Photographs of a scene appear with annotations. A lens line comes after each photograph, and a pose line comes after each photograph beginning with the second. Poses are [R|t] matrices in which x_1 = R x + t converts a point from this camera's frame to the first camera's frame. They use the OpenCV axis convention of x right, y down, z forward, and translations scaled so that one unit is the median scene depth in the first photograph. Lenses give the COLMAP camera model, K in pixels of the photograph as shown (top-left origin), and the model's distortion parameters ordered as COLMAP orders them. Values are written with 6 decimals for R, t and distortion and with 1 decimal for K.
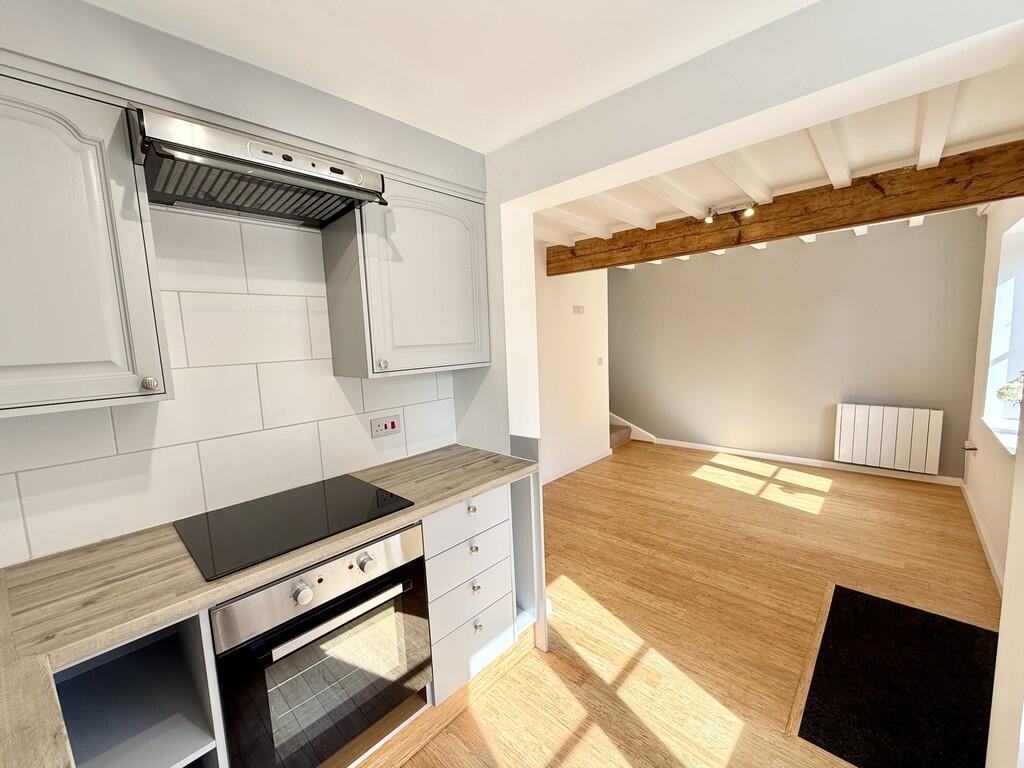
lens RADIAL K [[415.2, 0, 512.0], [0, 415.2, 384.0], [0, 0, 1]] dist [0.000923, -0.000232]
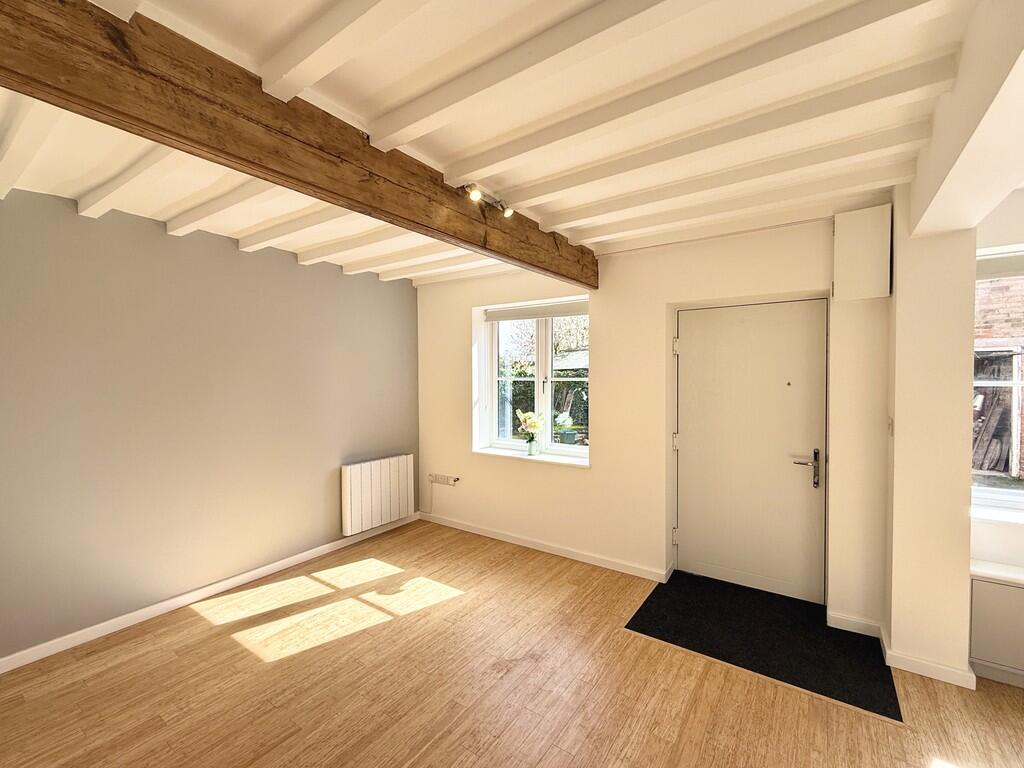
lens RADIAL K [[443.9, 0, 512.0], [0, 443.9, 384.0], [0, 0, 1]] dist [-0.001585, -0.000502]
pose [[-0.136794, 0.020801, 0.990381, -0.184011], [0.124571, 0.992204, -0.003633, -0.093530], [-0.982736, 0.122875, -0.138319, 1.005741]]
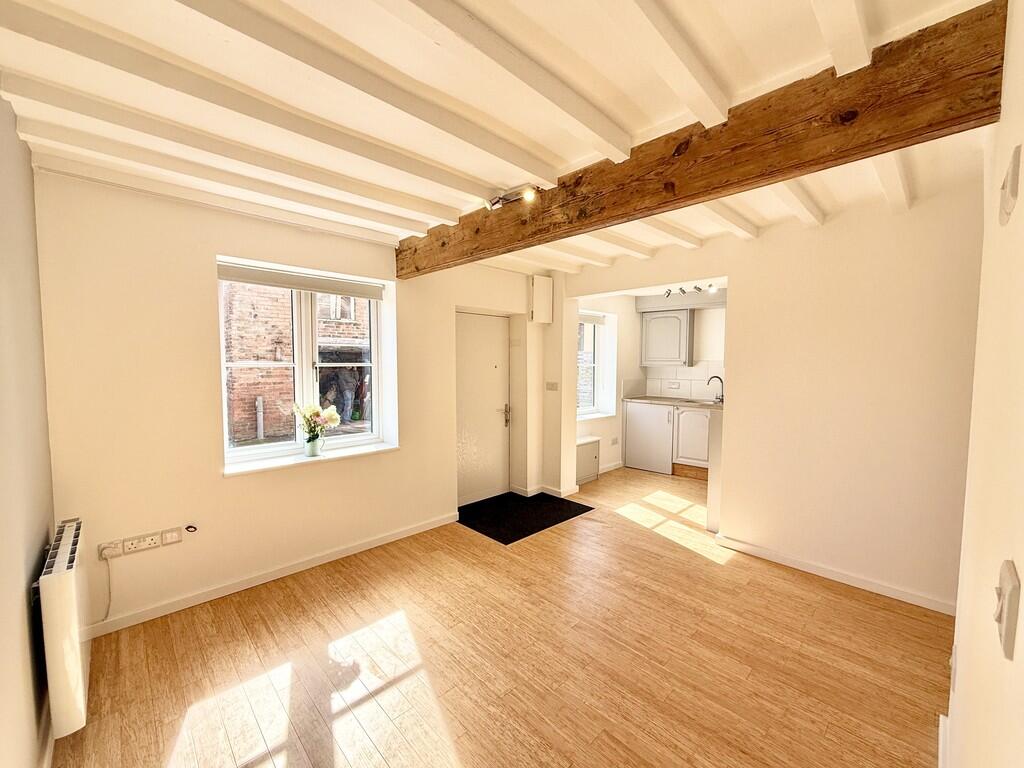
lens RADIAL K [[415.2, 0, 512.0], [0, 415.2, 384.0], [0, 0, 1]] dist [0.000923, -0.000232]
pose [[-0.997768, 0.035586, 0.056502, 0.499331], [0.044680, 0.984625, 0.168873, -0.199103], [-0.049623, 0.171021, -0.984017, 1.686108]]
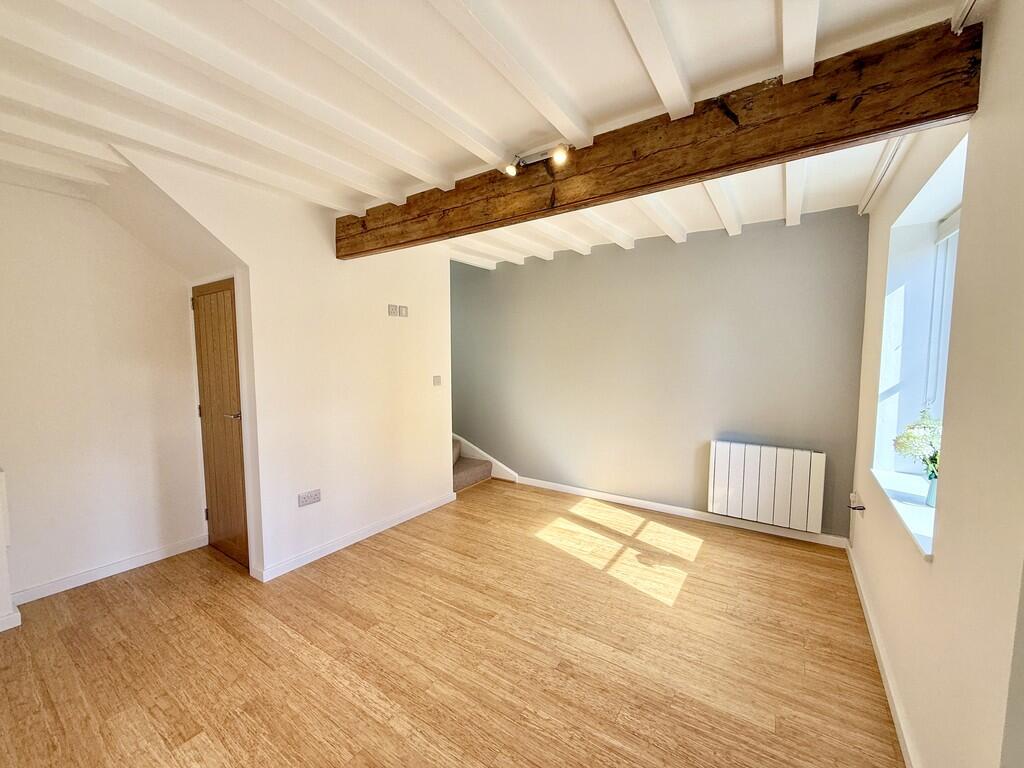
lens RADIAL K [[409.6, 0, 512.0], [0, 409.6, 384.0], [0, 0, 1]] dist [0.000762, -0.000015]
pose [[0.988188, 0.026499, 0.150936, 0.362109], [-0.019945, 0.998798, -0.044773, -0.026100], [-0.151941, 0.041234, 0.987529, 0.349011]]
